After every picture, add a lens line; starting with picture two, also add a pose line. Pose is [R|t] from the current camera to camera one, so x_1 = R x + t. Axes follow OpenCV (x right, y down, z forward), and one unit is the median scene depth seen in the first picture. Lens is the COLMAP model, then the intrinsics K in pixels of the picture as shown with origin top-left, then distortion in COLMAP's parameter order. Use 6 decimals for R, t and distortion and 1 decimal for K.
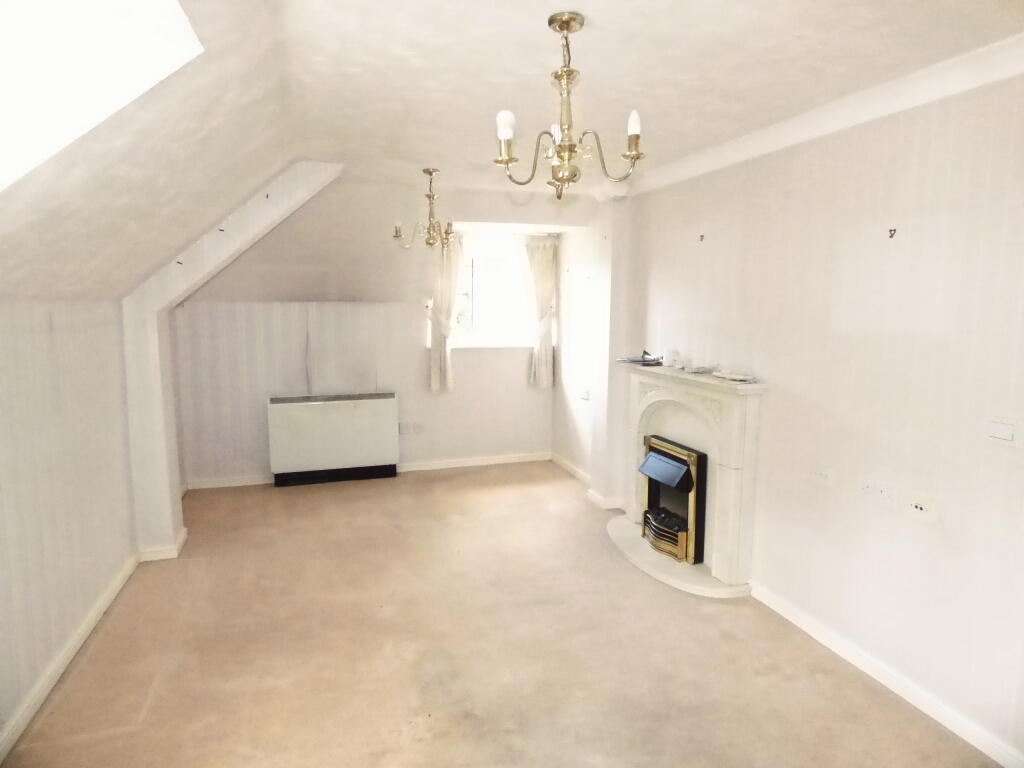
lens RADIAL K [[606.1, 0, 519.3], [0, 606.1, 383.7], [0, 0, 1]] dist [-0.008047, -0.002430]
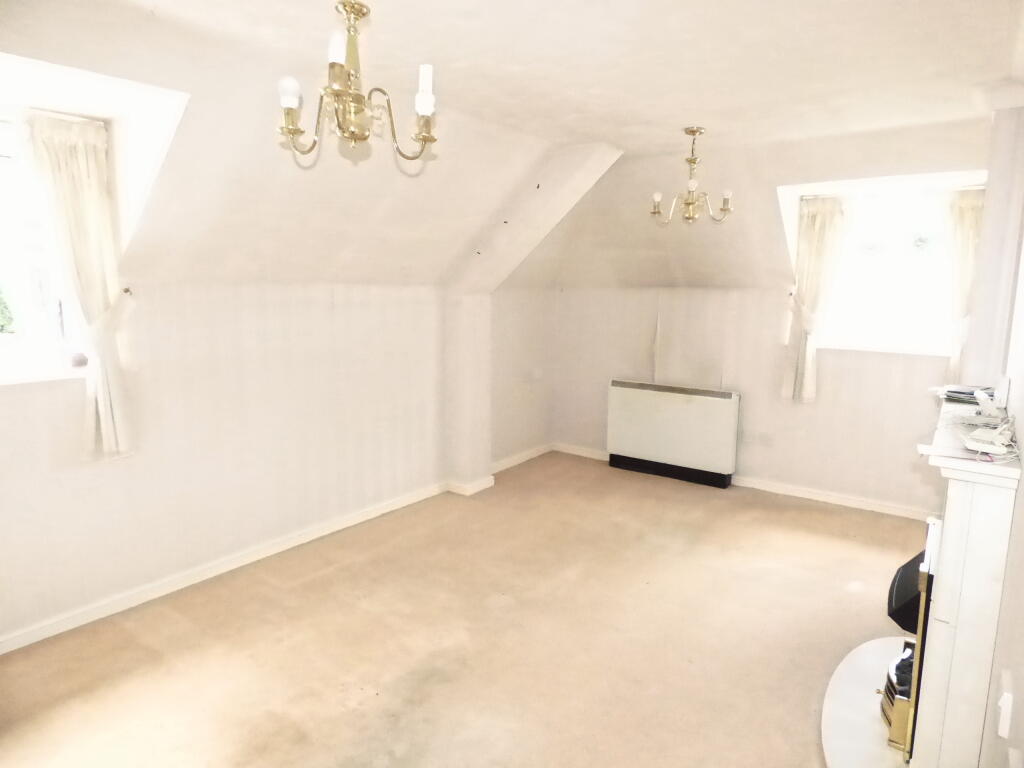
lens RADIAL K [[606.1, 0, 518.0], [0, 606.1, 382.2], [0, 0, 1]] dist [-0.008047, -0.002430]
pose [[0.580351, 0.126239, -0.804522, 0.308569], [-0.114528, 0.990746, 0.072844, -0.028380], [0.806273, 0.049865, 0.589438, 0.238041]]
